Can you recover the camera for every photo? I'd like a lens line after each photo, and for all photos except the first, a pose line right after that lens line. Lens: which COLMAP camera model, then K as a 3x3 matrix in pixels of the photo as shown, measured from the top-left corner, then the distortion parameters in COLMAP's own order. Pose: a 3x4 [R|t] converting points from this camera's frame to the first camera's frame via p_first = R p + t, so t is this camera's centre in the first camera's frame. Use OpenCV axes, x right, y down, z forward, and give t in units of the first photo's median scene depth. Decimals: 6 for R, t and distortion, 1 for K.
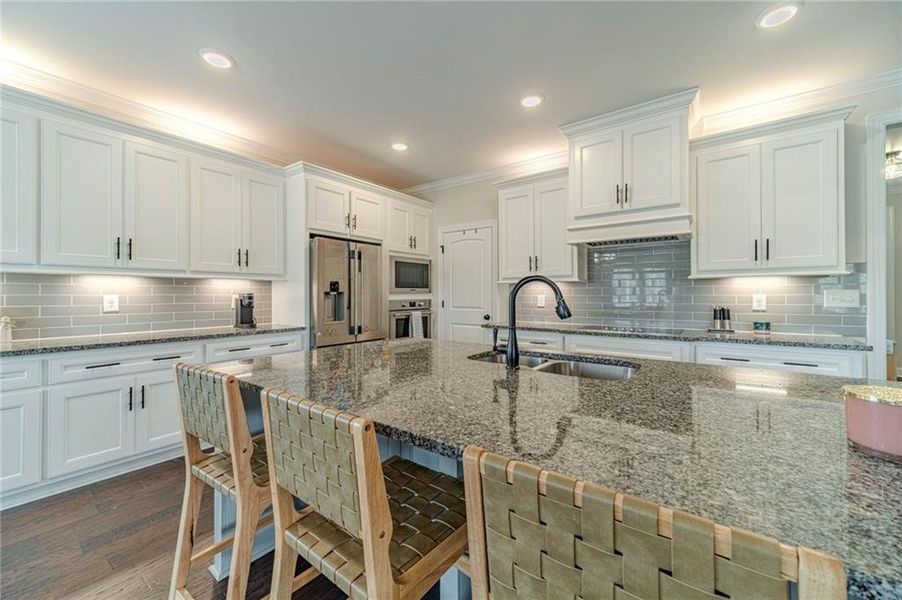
lens RADIAL K [[355.3, 0, 449.4], [0, 355.3, 294.7], [0, 0, 1]] dist [0.014931, -0.000106]
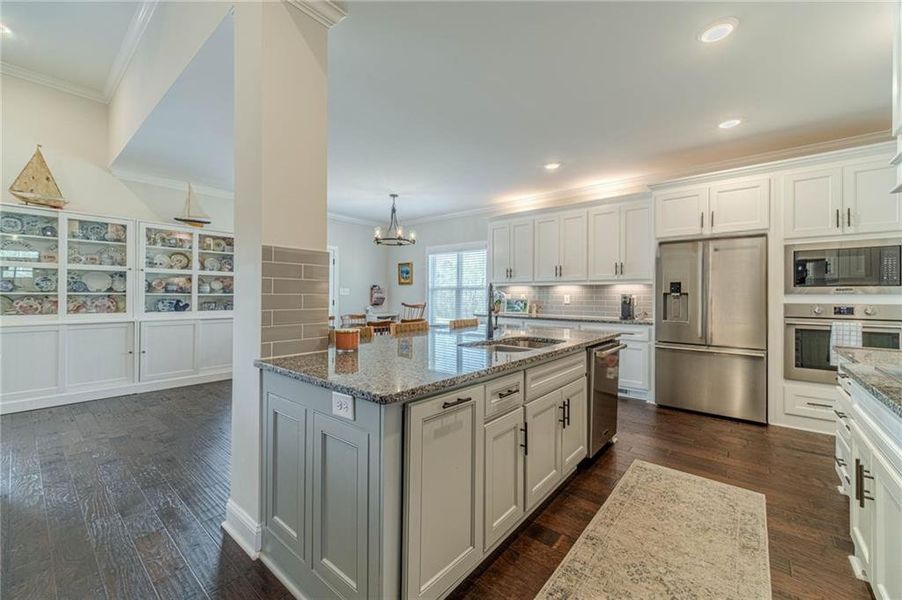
lens RADIAL K [[355.3, 0, 454.3], [0, 355.3, 295.3], [0, 0, 1]] dist [0.014931, -0.000106]
pose [[-0.047770, 0.007928, -0.998827, 0.789176], [-0.000318, 0.999968, 0.007952, -0.009473], [0.998858, 0.000697, -0.047766, 0.395442]]
